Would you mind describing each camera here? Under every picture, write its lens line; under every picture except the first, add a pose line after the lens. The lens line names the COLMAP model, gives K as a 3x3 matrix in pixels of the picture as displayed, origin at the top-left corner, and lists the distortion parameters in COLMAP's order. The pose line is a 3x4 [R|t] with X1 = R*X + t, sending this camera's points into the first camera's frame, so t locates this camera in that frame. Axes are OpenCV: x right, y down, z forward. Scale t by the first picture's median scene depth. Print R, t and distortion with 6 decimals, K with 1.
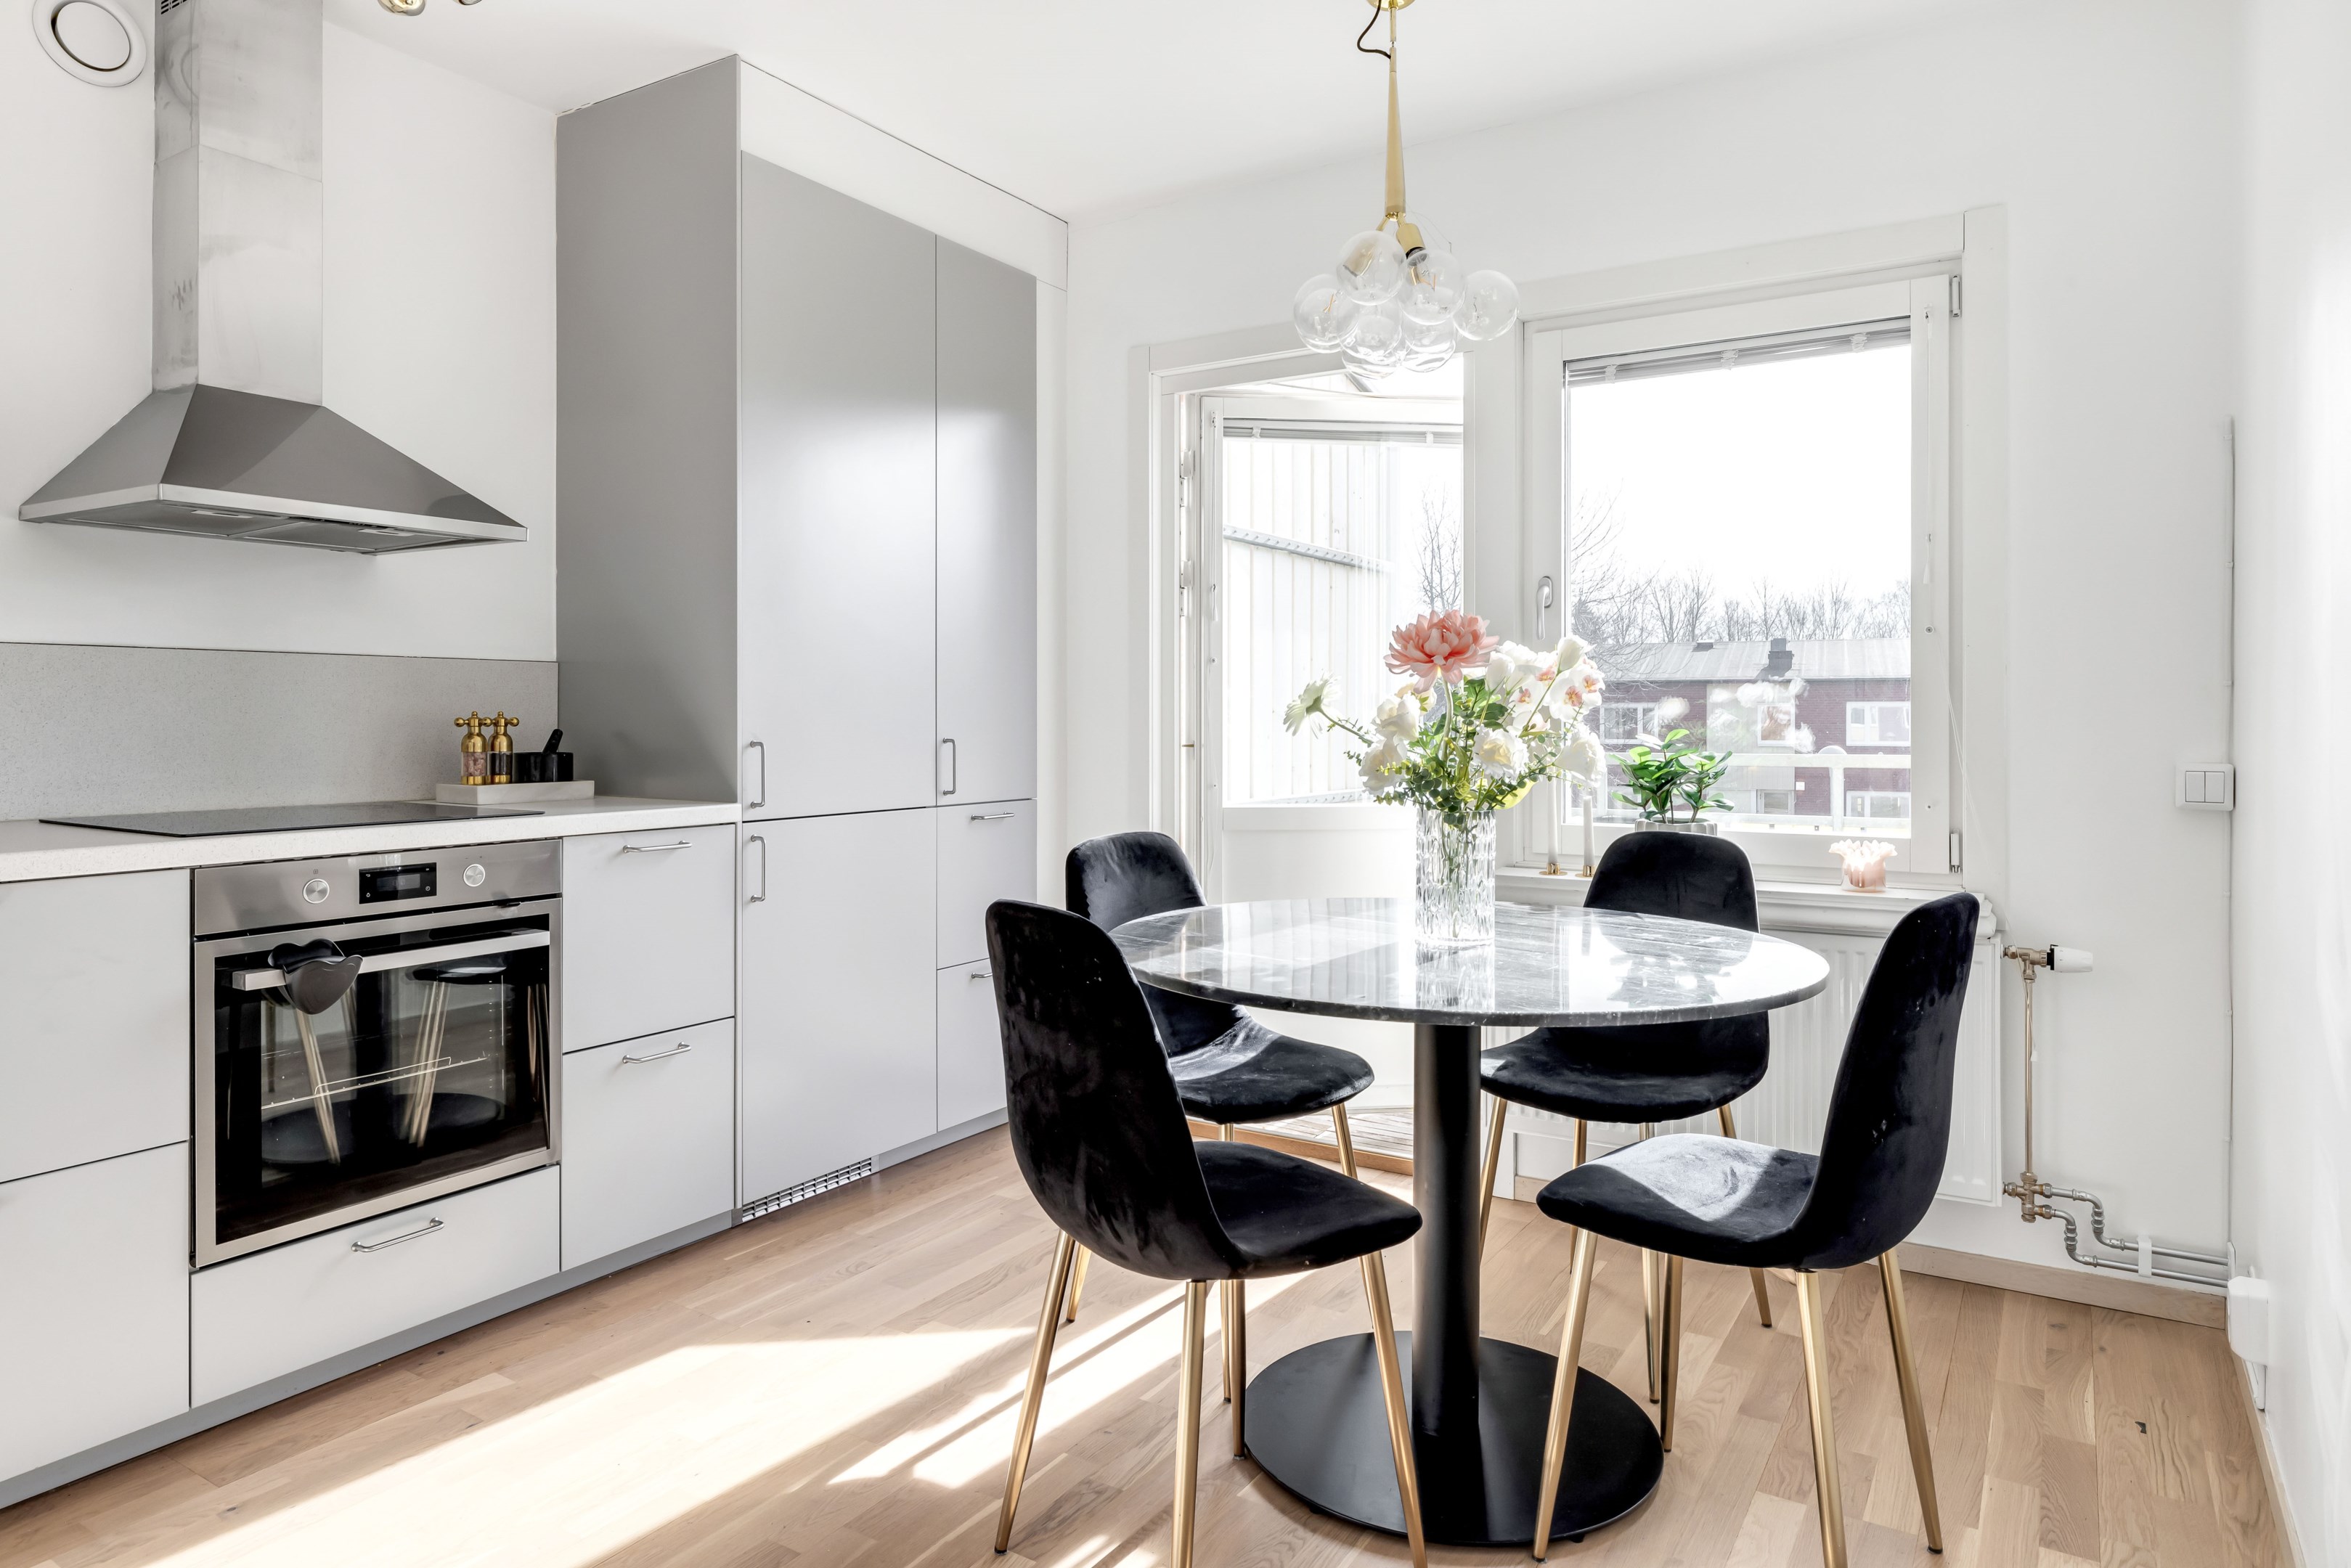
lens RADIAL K [[1399.1, 0, 1176.8], [0, 1399.1, 704.3], [0, 0, 1]] dist [-0.006702, 0.001849]
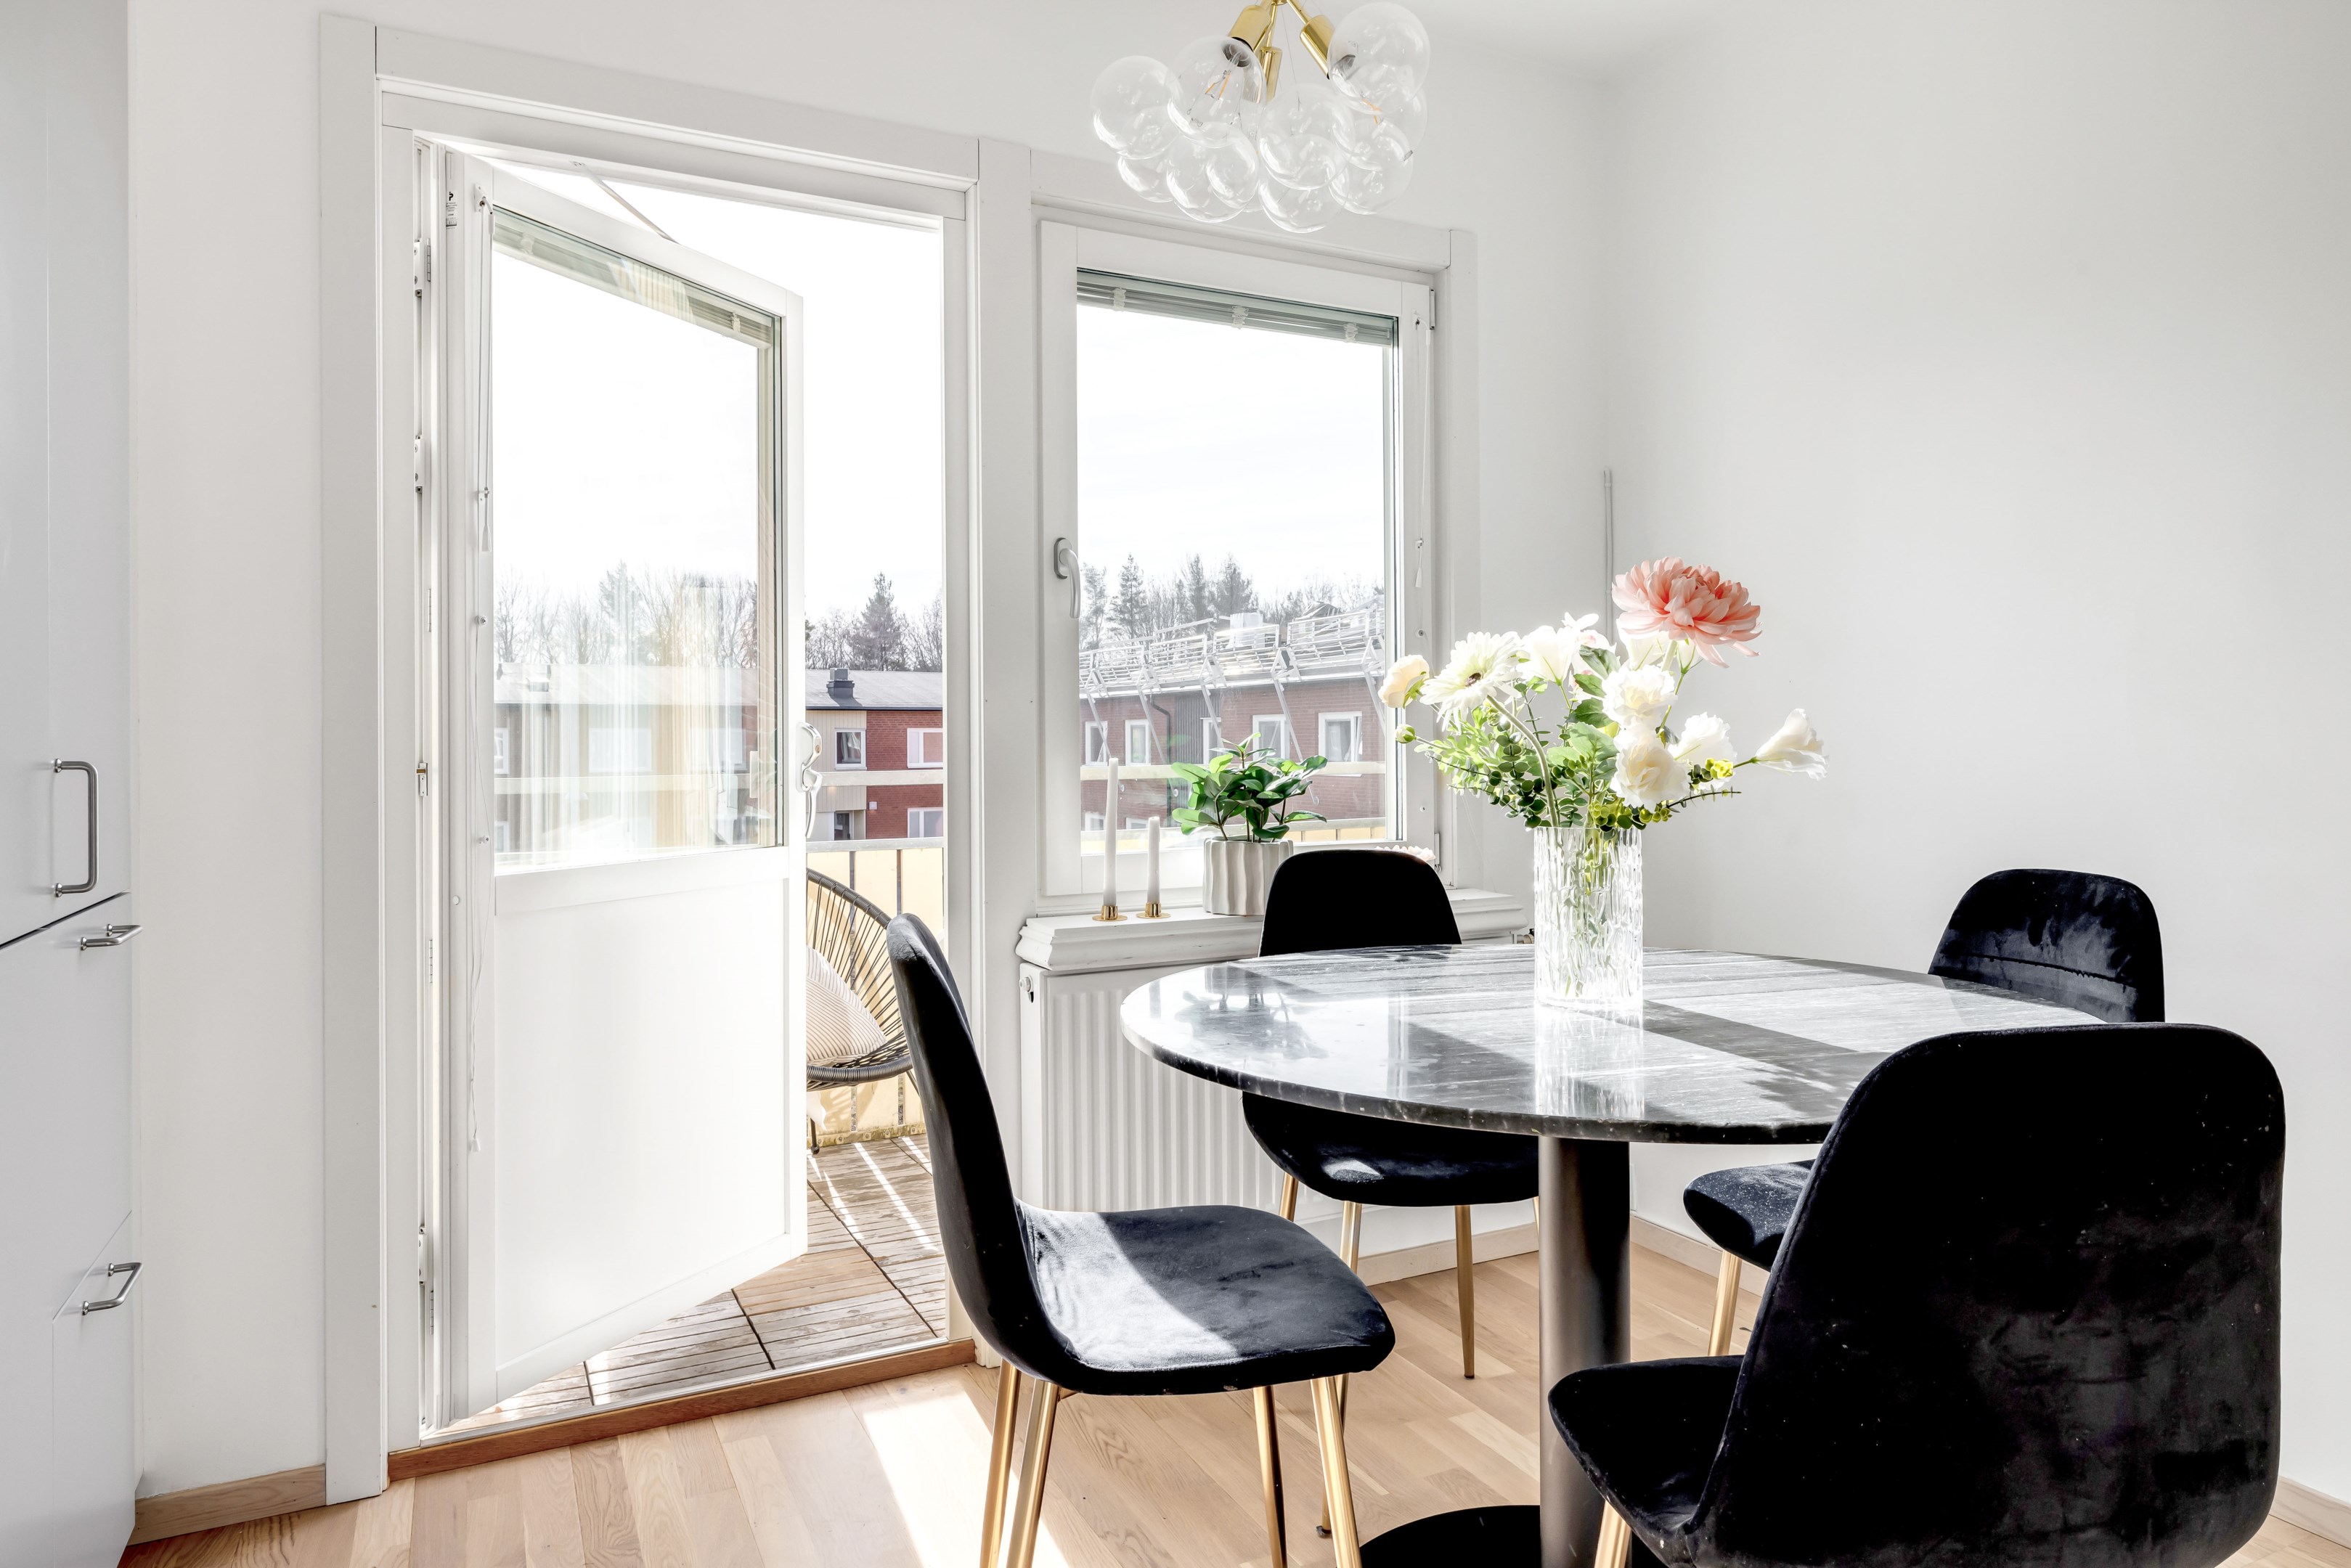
lens RADIAL K [[1428.2, 0, 1168.7], [0, 1428.2, 732.4], [0, 0, 1]] dist [-0.001222, 0.000871]
pose [[0.515597, -0.003175, 0.856825, -0.492775], [0.002226, 0.999995, 0.002366, 0.017604], [-0.856828, 0.000688, 0.515602, 0.690212]]
